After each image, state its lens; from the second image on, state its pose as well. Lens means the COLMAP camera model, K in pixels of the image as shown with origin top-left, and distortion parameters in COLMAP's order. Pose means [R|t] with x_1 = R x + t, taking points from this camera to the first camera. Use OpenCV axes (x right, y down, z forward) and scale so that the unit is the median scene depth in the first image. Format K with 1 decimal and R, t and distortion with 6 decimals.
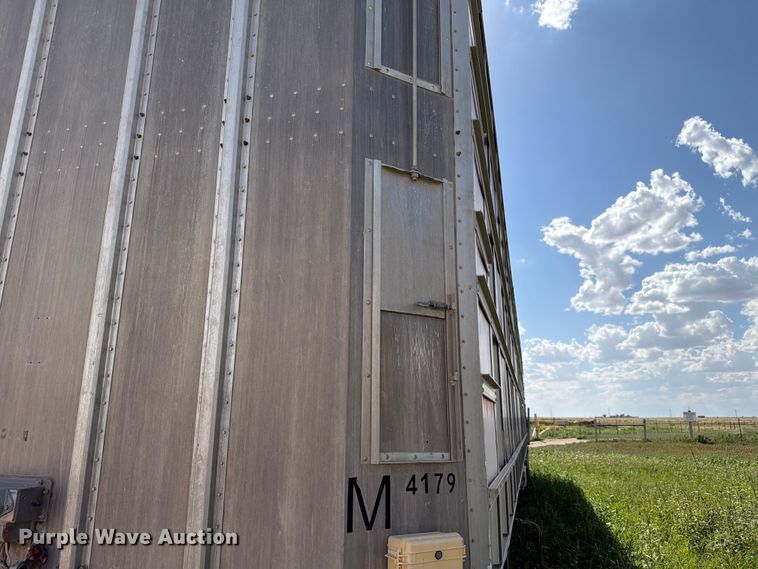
lens RADIAL K [[537.6, 0, 381.2], [0, 537.6, 284.9], [0, 0, 1]] dist [0.101161, -0.145478]
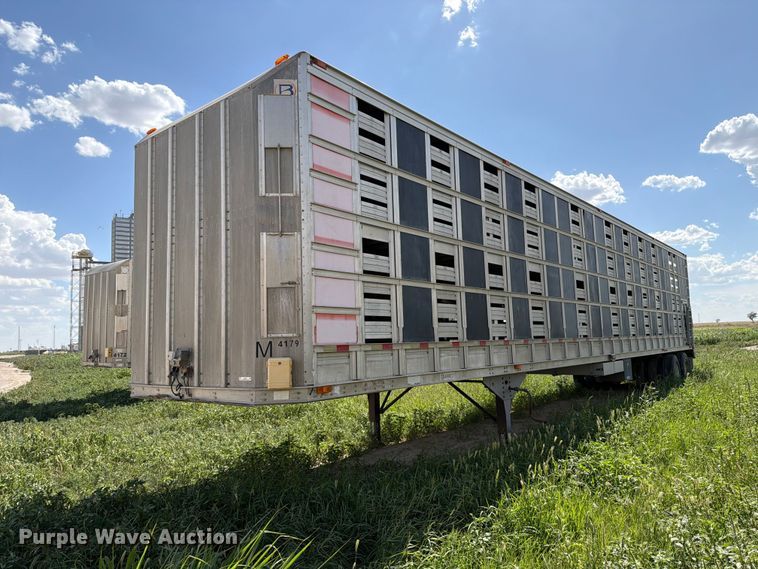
lens RADIAL K [[537.6, 0, 381.2], [0, 537.6, 284.9], [0, 0, 1]] dist [0.101161, -0.145478]
pose [[0.913999, -0.079040, -0.397942, 1.617066], [0.136080, 0.983746, 0.117157, -0.210484], [0.382214, -0.161234, 0.909899, -1.326840]]
